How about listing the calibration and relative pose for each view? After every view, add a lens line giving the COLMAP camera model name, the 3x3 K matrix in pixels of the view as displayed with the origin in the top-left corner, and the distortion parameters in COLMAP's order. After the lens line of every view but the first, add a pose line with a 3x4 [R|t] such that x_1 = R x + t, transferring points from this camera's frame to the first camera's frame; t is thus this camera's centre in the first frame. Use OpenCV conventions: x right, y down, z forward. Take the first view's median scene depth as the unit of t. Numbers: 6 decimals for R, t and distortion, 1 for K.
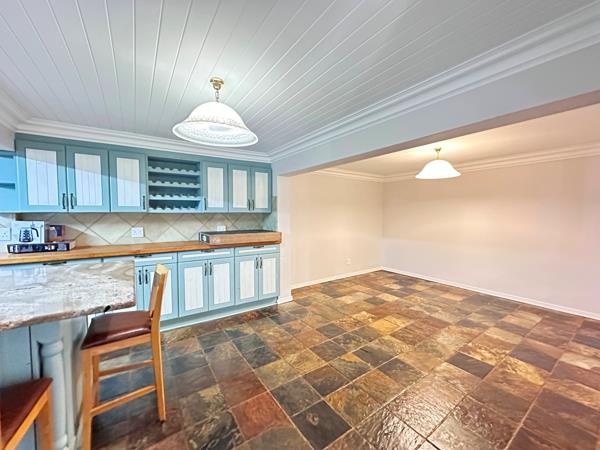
lens RADIAL K [[240.5, 0, 300.6], [0, 240.5, 225.3], [0, 0, 1]] dist [-0.001350, 0.000363]
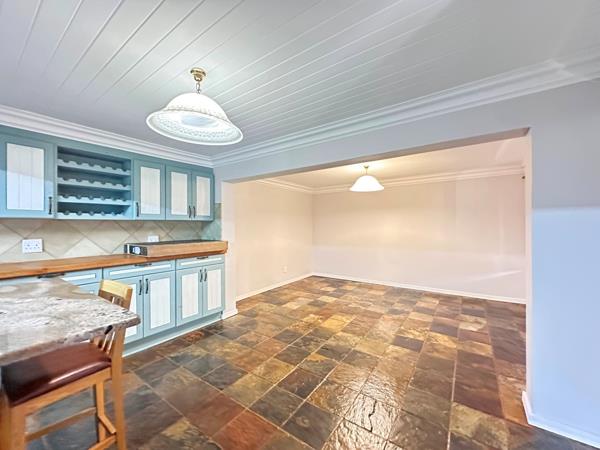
lens RADIAL K [[240.5, 0, 300.4], [0, 240.5, 224.8], [0, 0, 1]] dist [-0.001350, 0.000363]
pose [[0.937170, -0.005986, 0.348821, -0.172119], [0.024463, 0.998519, -0.048589, 0.022153], [-0.348014, 0.054069, 0.935929, 0.016187]]
